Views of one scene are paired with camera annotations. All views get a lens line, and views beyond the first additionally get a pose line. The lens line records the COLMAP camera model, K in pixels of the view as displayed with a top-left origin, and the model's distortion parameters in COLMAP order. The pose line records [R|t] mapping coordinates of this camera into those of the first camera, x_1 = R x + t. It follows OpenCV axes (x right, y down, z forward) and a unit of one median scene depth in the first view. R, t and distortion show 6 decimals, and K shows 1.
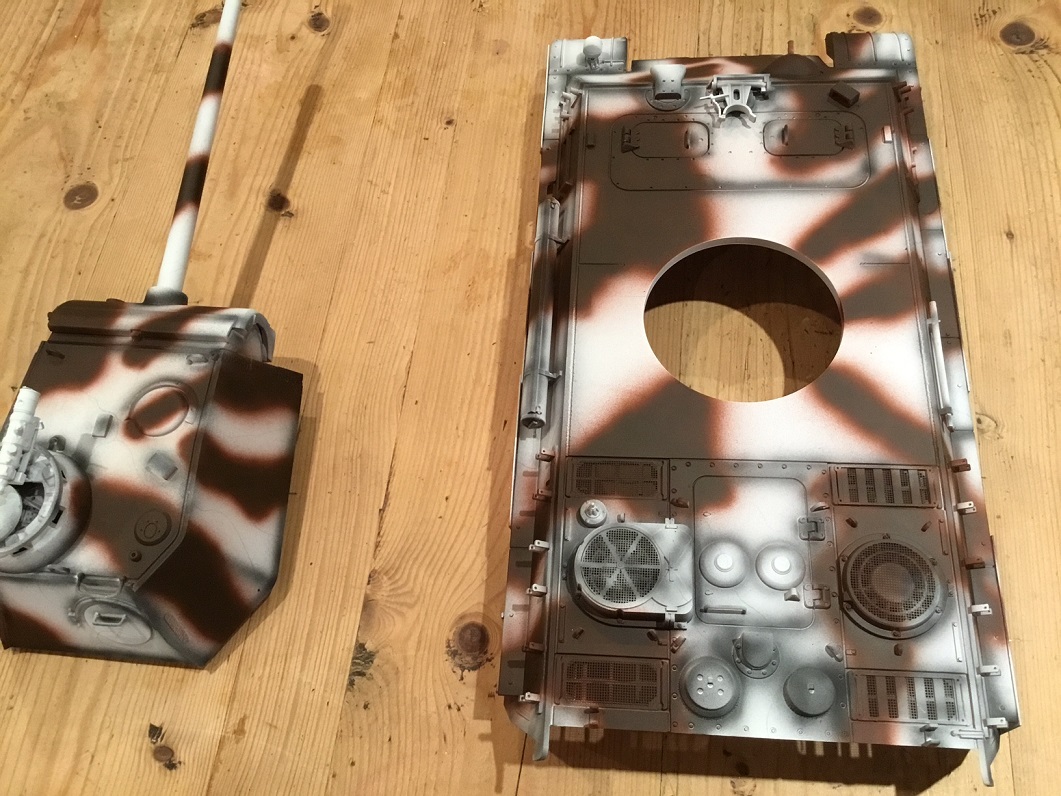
lens RADIAL K [[968.2, 0, 537.3], [0, 968.2, 401.8], [0, 0, 1]] dist [0.099656, -0.196748]
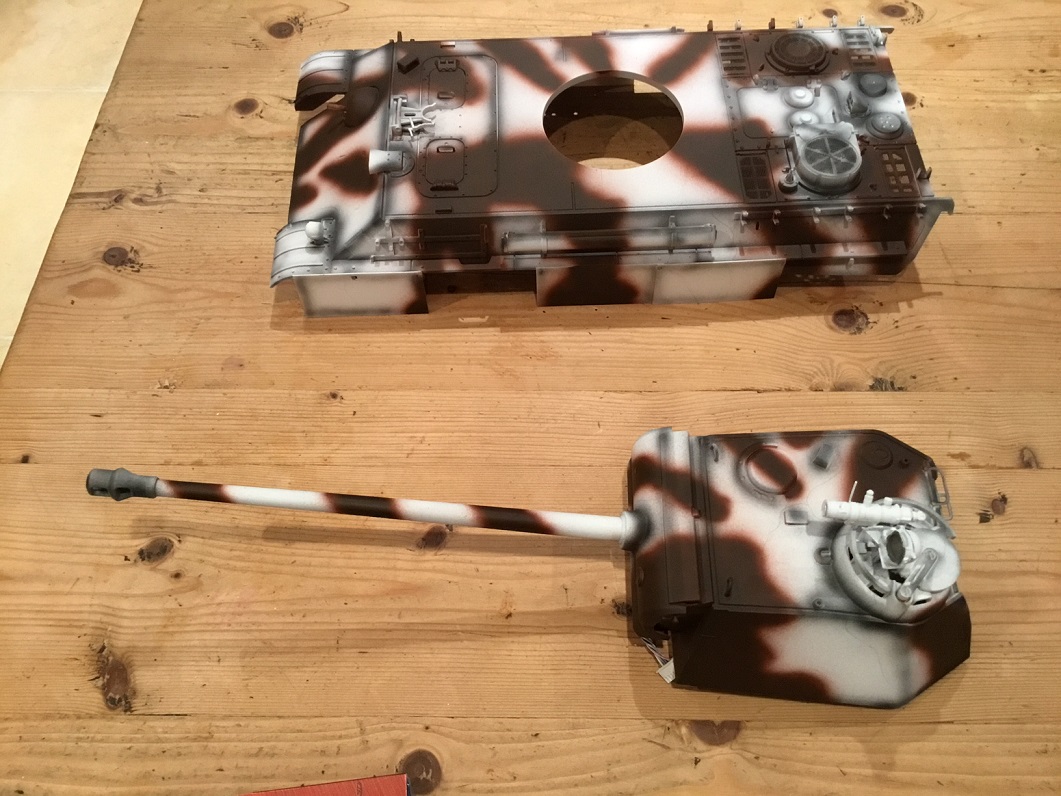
lens RADIAL K [[968.2, 0, 537.3], [0, 968.2, 401.8], [0, 0, 1]] dist [0.099656, -0.196748]
pose [[-0.089966, -0.798289, 0.595517, -0.910808], [0.891761, 0.201683, 0.405076, -0.652683], [-0.443473, 0.567502, 0.693739, 0.306666]]
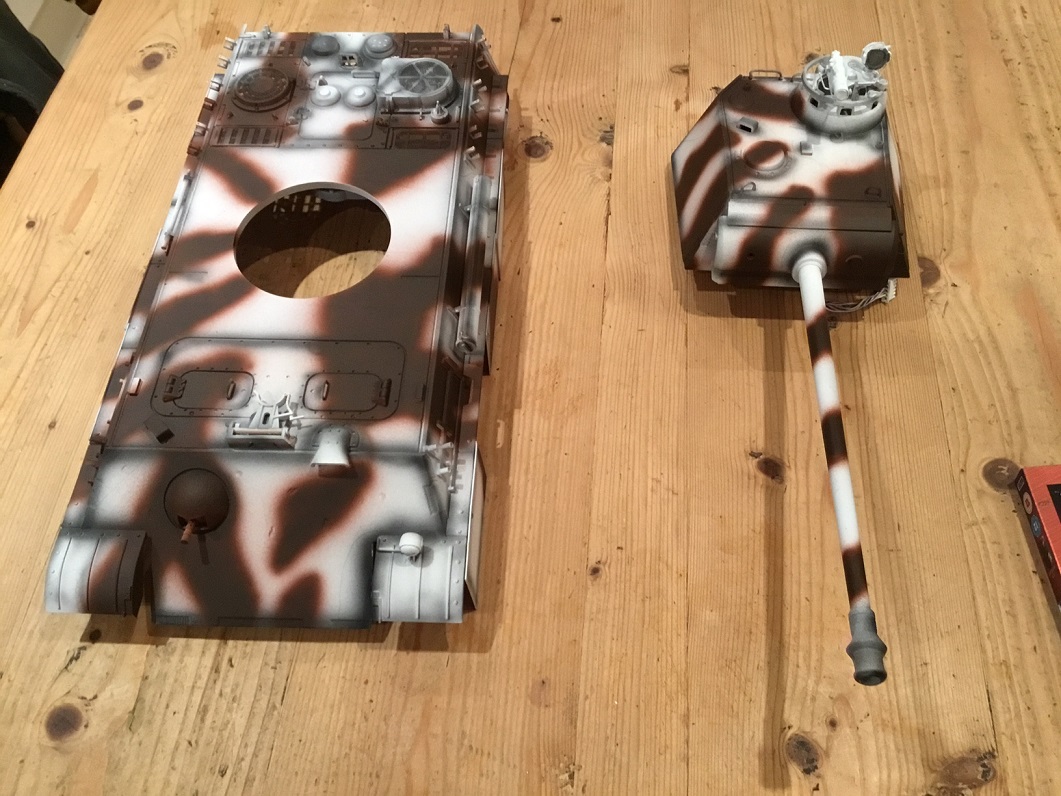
lens RADIAL K [[986.1, 0, 536.0], [0, 986.1, 402.2], [0, 0, 1]] dist [0.076148, -0.147525]
pose [[-0.993473, 0.080620, 0.080699, -0.156905], [0.032204, -0.480443, 0.876435, -1.271202], [0.109429, 0.873313, 0.474711, 0.599173]]
